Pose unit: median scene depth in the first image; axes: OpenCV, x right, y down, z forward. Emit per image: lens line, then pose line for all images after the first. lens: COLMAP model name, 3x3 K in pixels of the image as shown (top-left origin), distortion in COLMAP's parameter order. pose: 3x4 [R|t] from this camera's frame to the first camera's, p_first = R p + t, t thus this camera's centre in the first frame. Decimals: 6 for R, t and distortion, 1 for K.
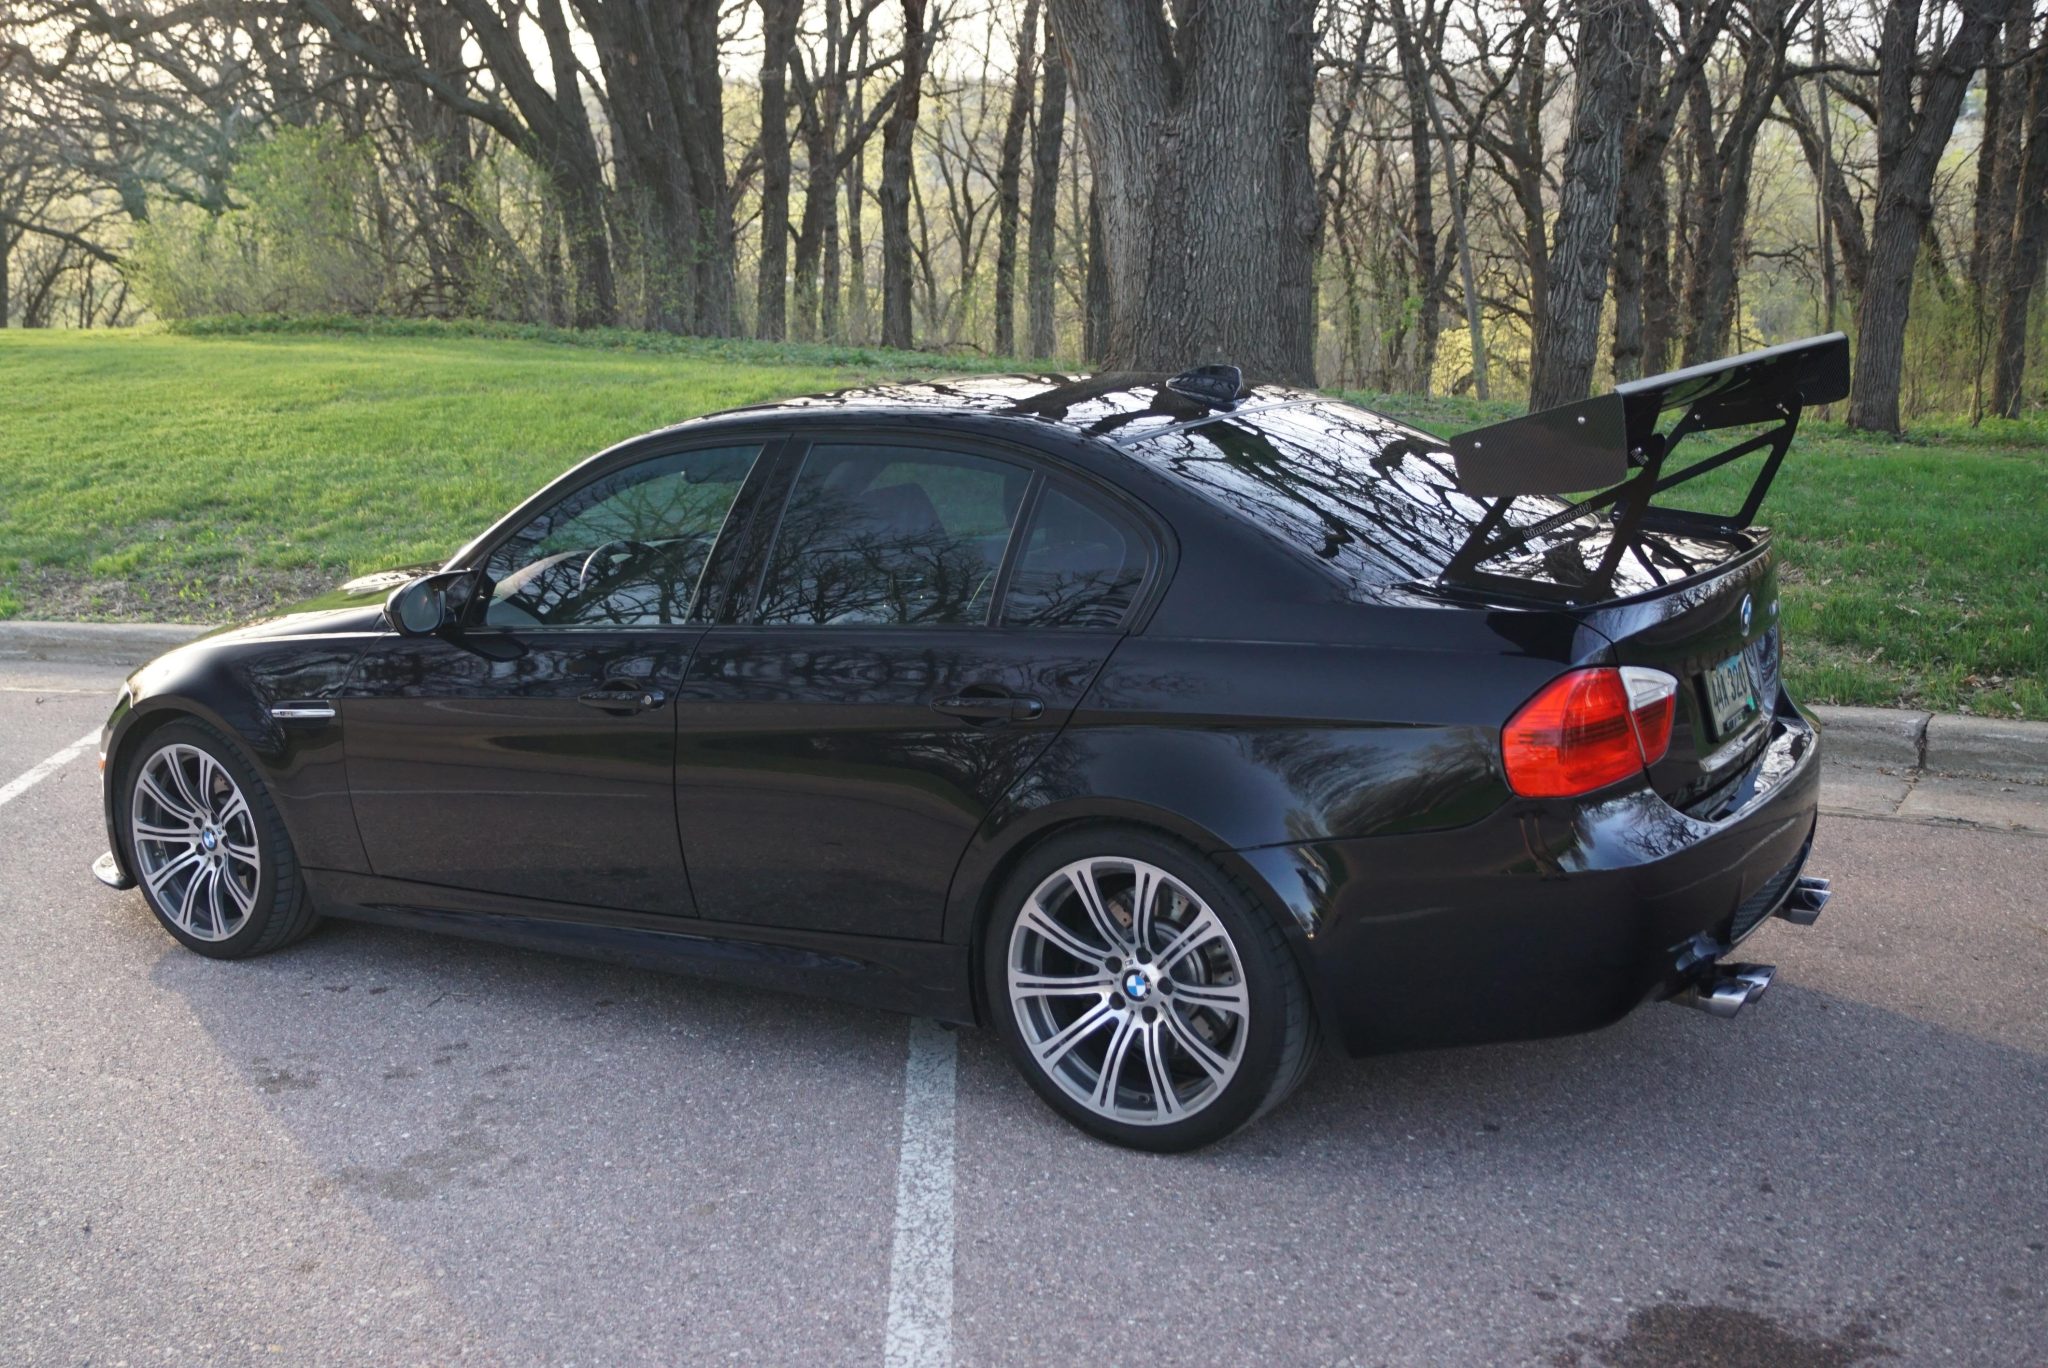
lens RADIAL K [[2161.6, 0, 991.5], [0, 2161.6, 686.0], [0, 0, 1]] dist [-0.053337, -0.004960]
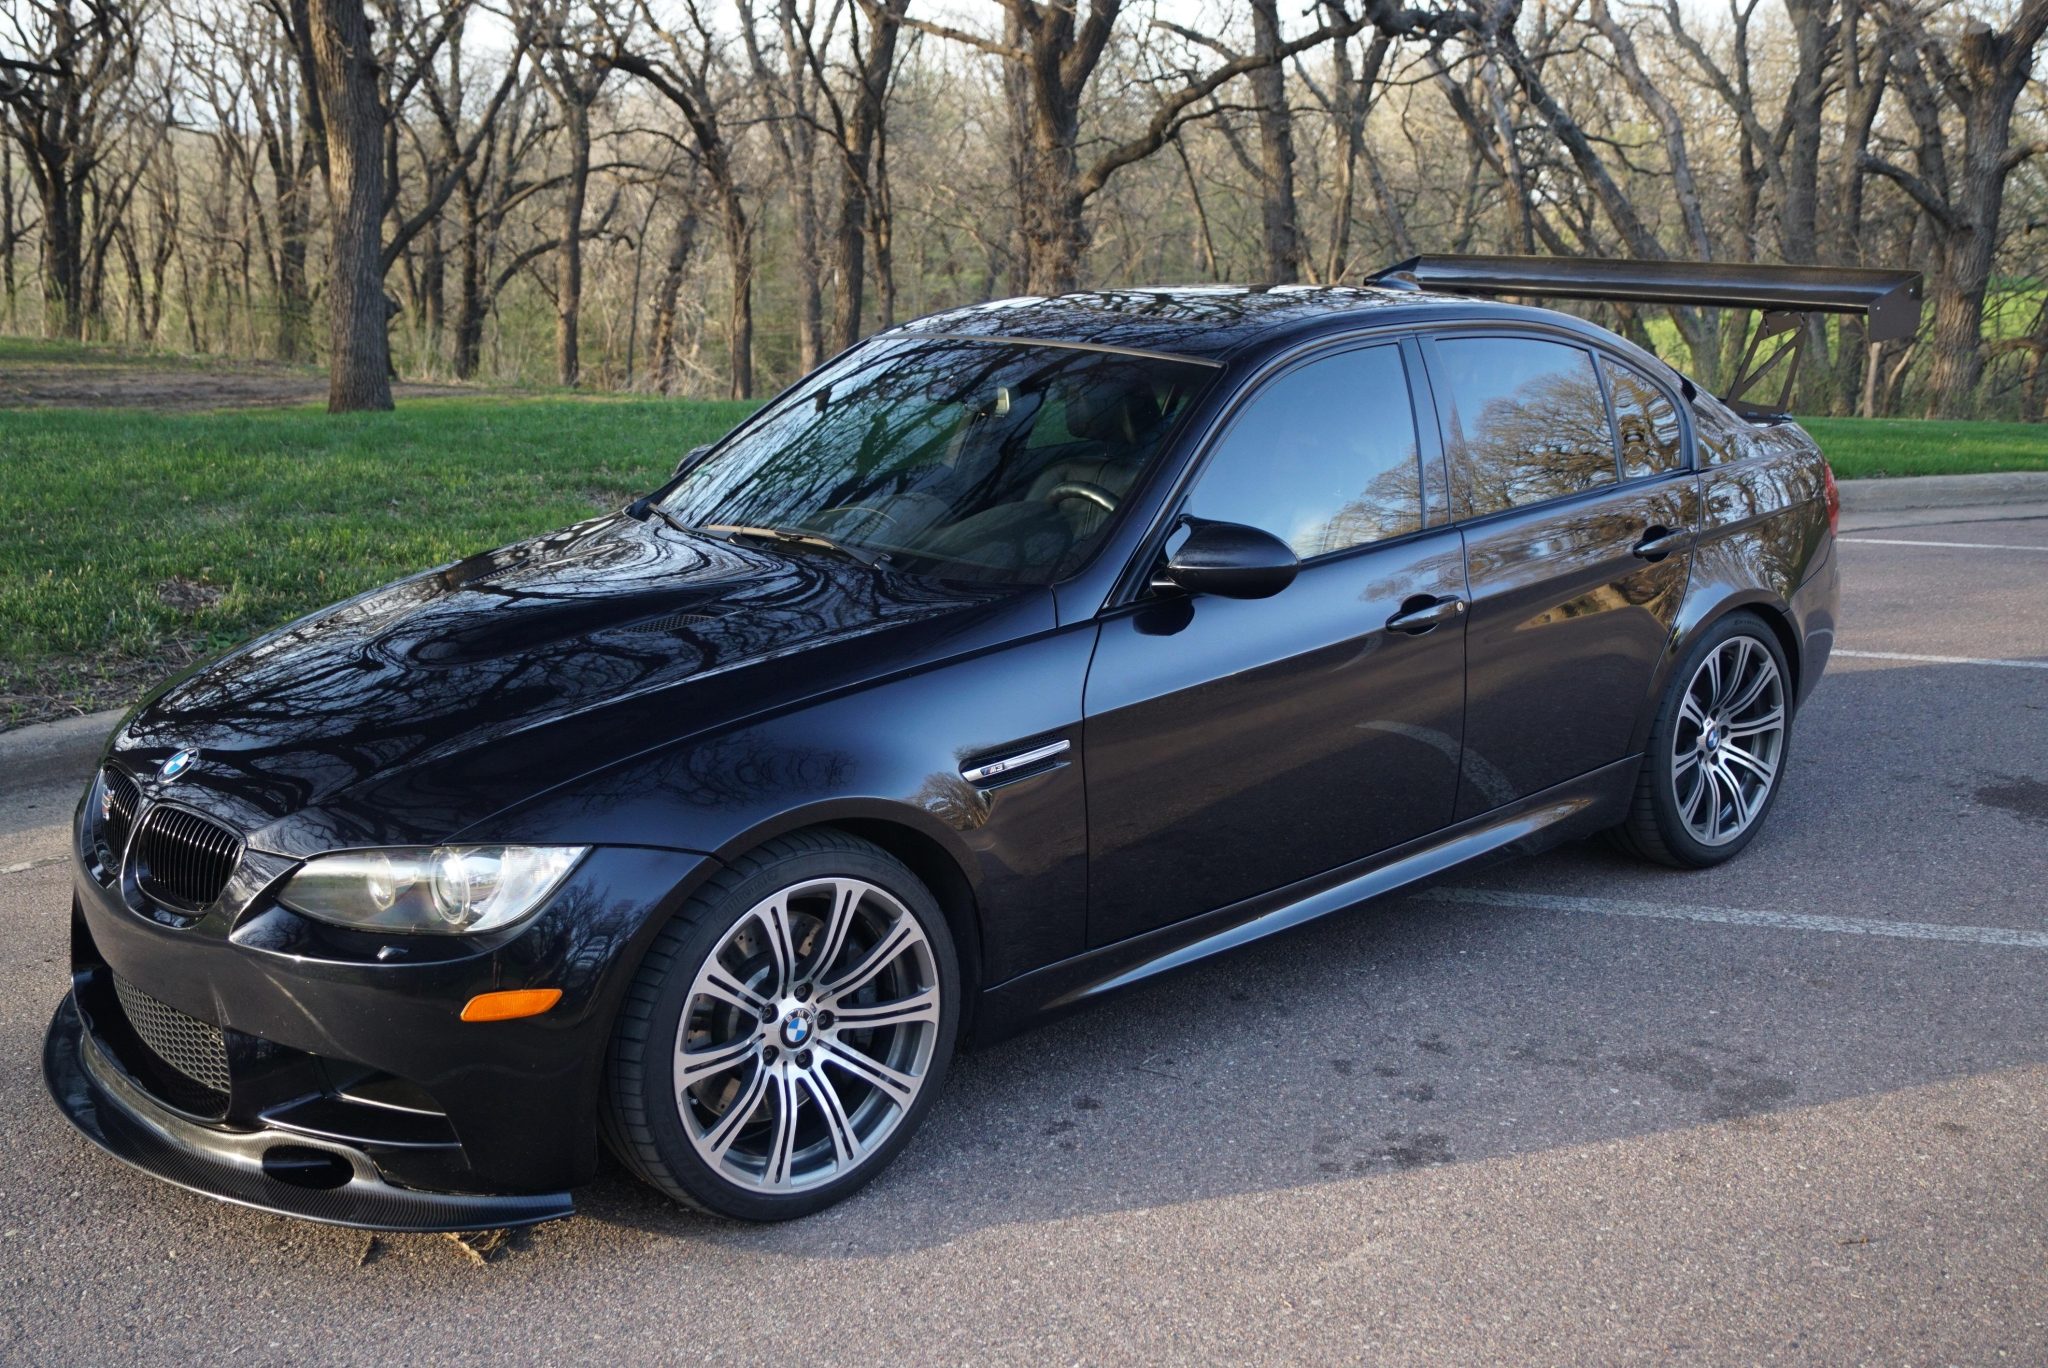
lens RADIAL K [[2123.5, 0, 995.3], [0, 2123.5, 688.9], [0, 0, 1]] dist [-0.056509, 0.004148]
pose [[0.282311, -0.173617, 0.943482, -0.925088], [0.176448, 0.976105, 0.126823, -0.094606], [-0.942956, 0.130672, 0.306200, 0.753020]]
